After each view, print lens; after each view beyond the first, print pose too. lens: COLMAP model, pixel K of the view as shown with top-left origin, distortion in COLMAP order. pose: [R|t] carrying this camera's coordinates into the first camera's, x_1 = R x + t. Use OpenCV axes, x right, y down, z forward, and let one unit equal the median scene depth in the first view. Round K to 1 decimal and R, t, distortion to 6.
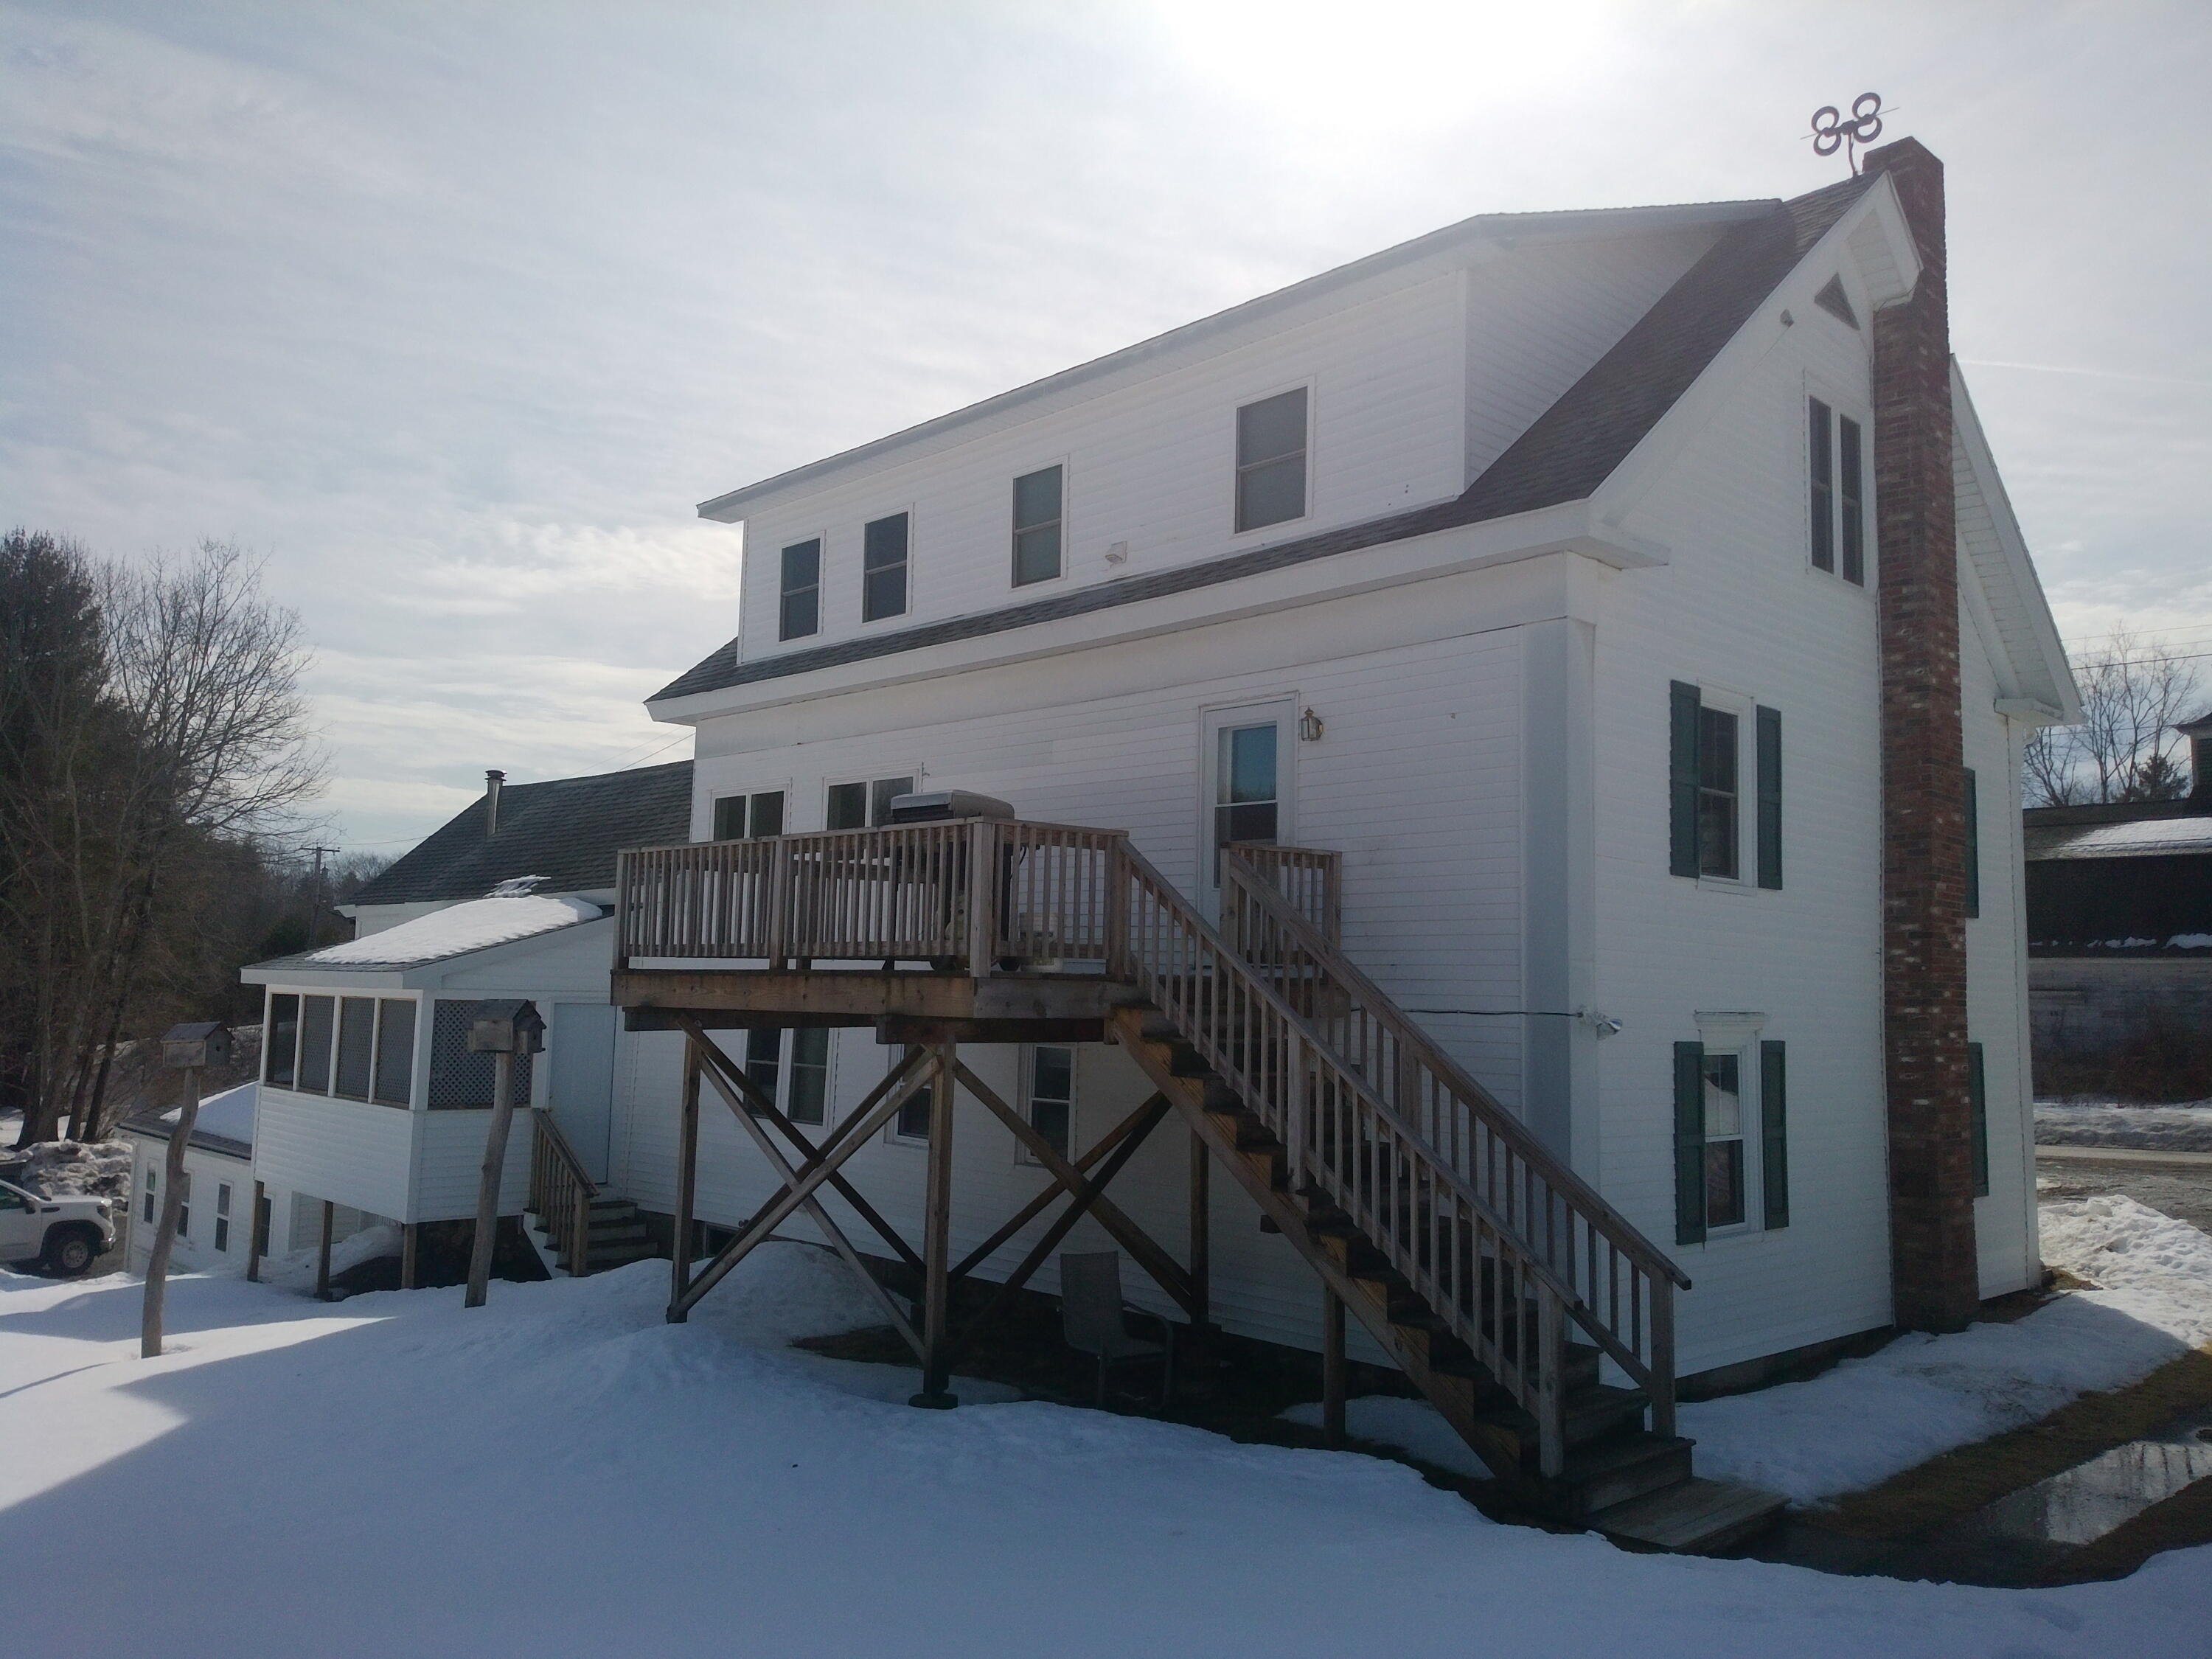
lens RADIAL K [[1723.3, 0, 1040.4], [0, 1723.3, 797.0], [0, 0, 1]] dist [0.205755, -0.214016]
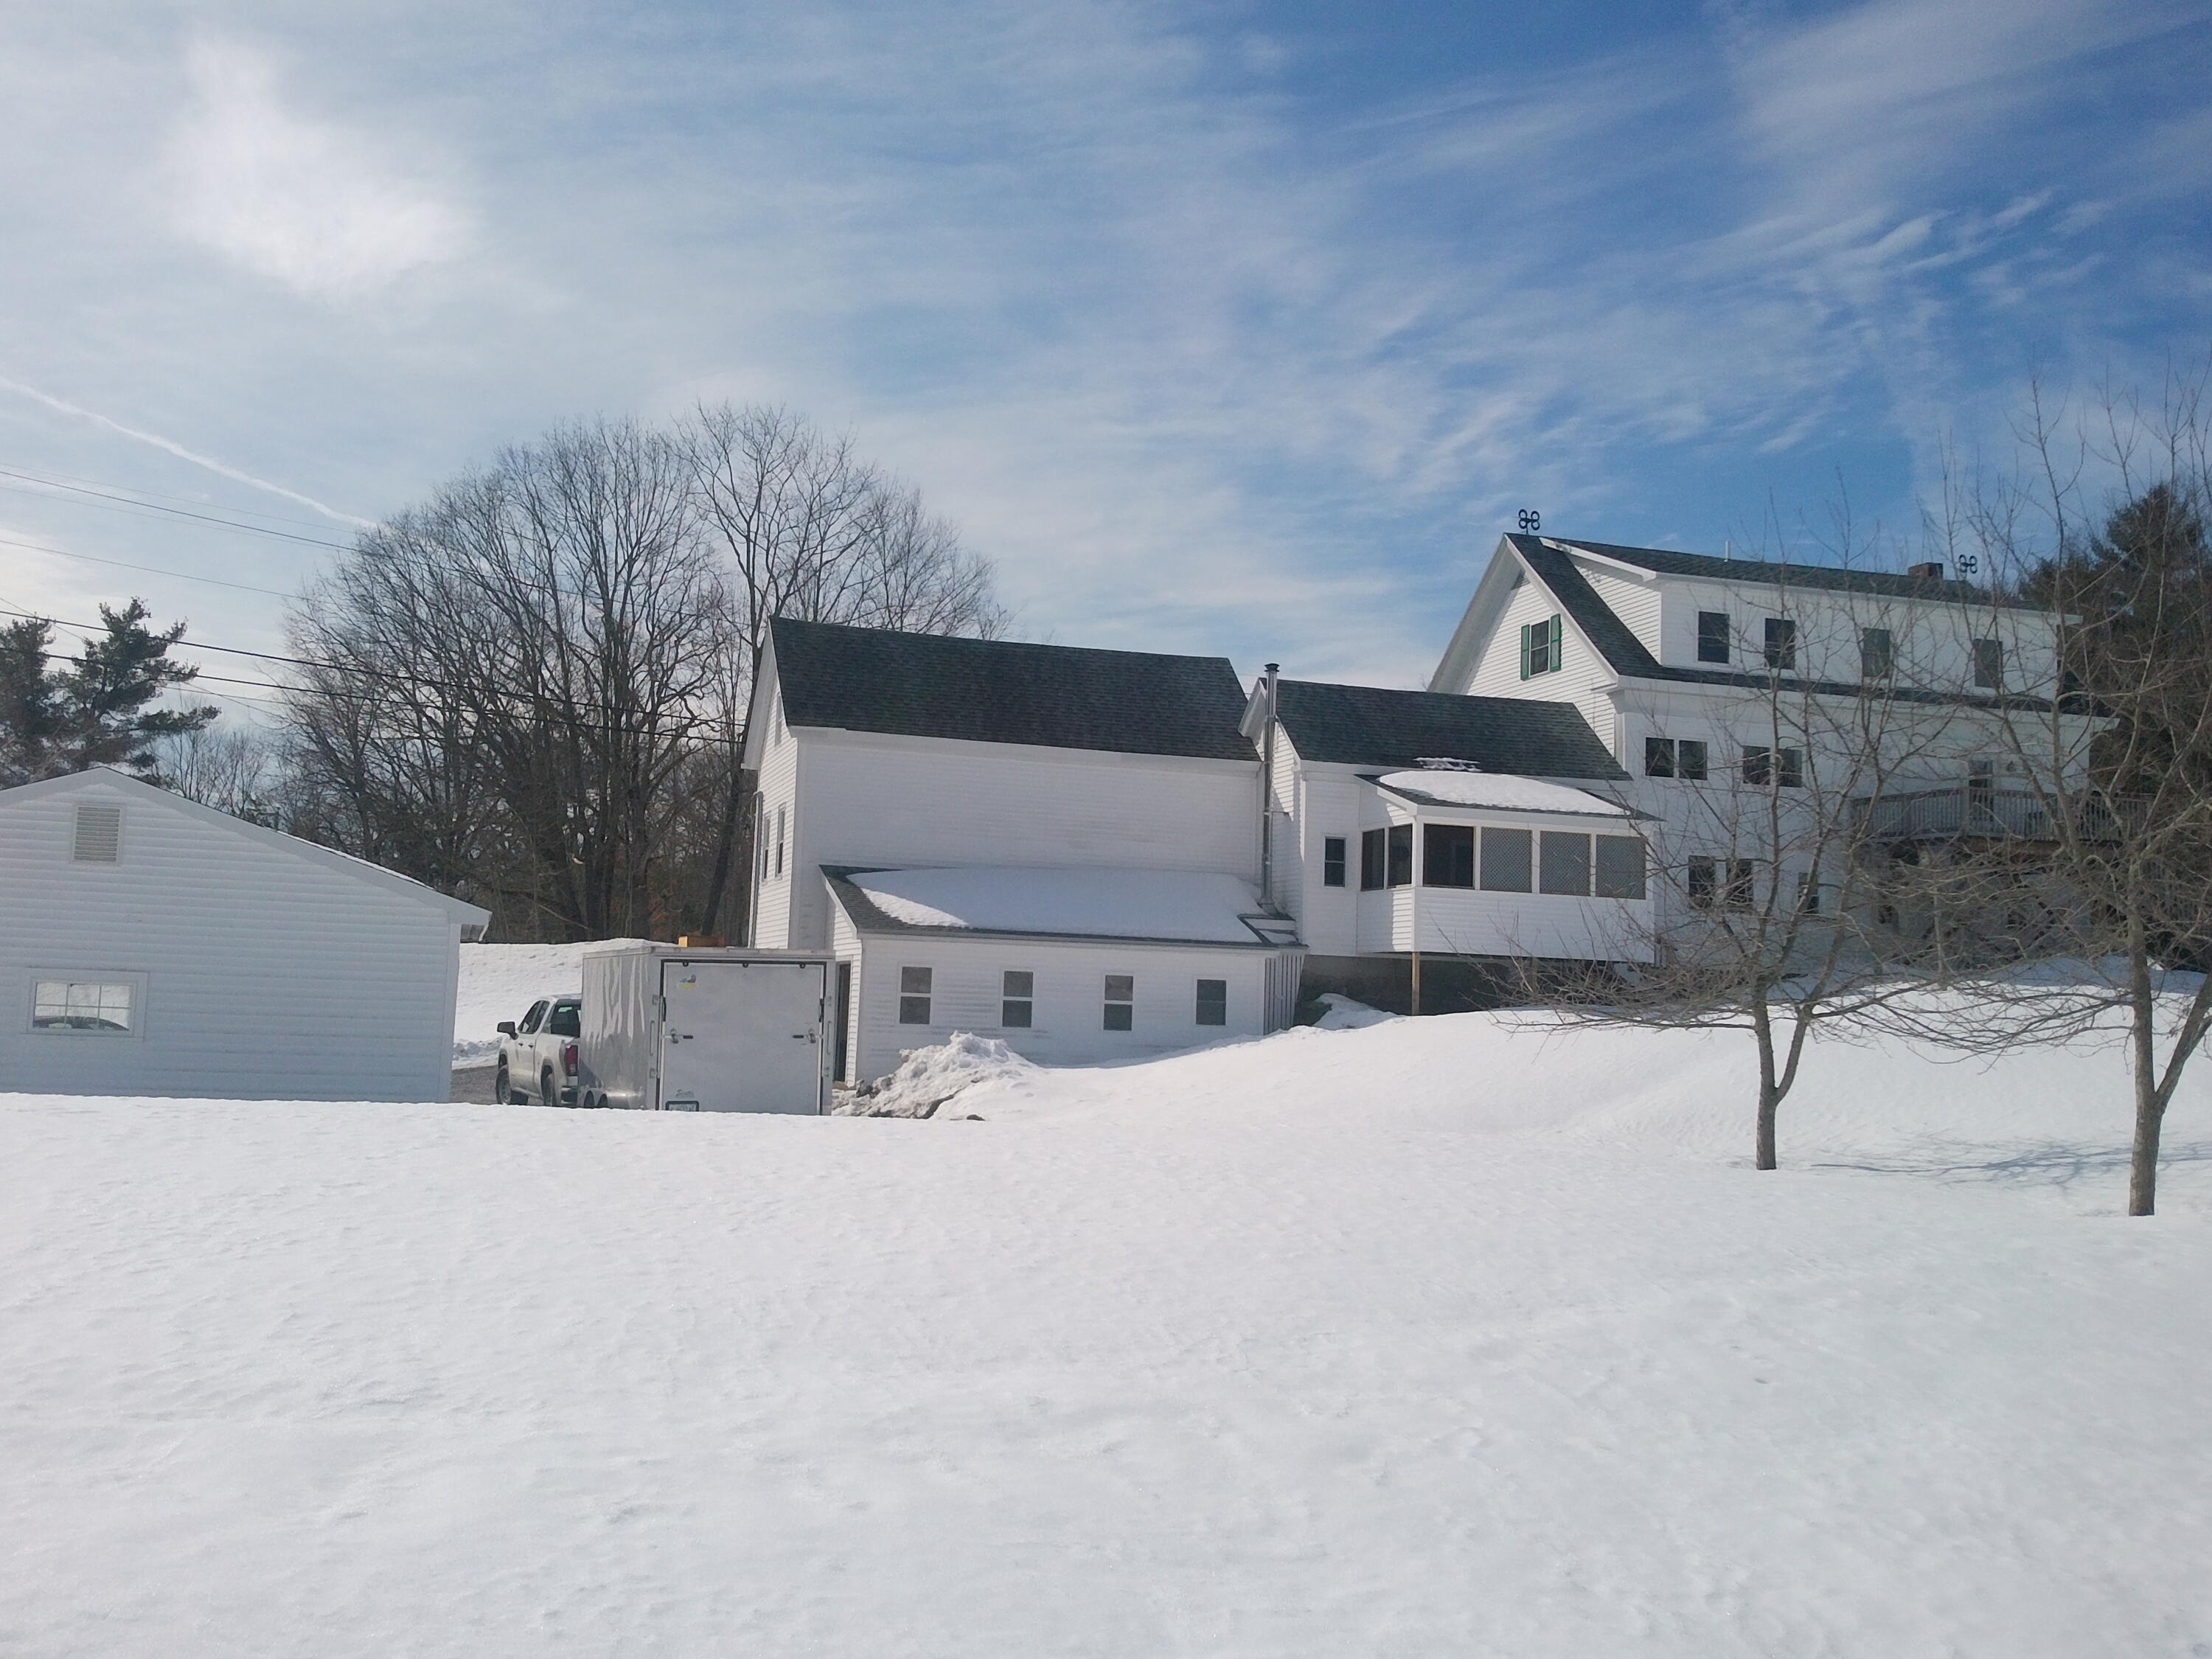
lens RADIAL K [[2046.6, 0, 1096.2], [0, 2046.6, 839.8], [0, 0, 1]] dist [0.138481, -0.348830]
pose [[0.409412, 0.067020, 0.909884, -2.622907], [-0.123850, 0.992149, -0.017352, 0.237063], [-0.903904, -0.105585, 0.414499, 0.702781]]
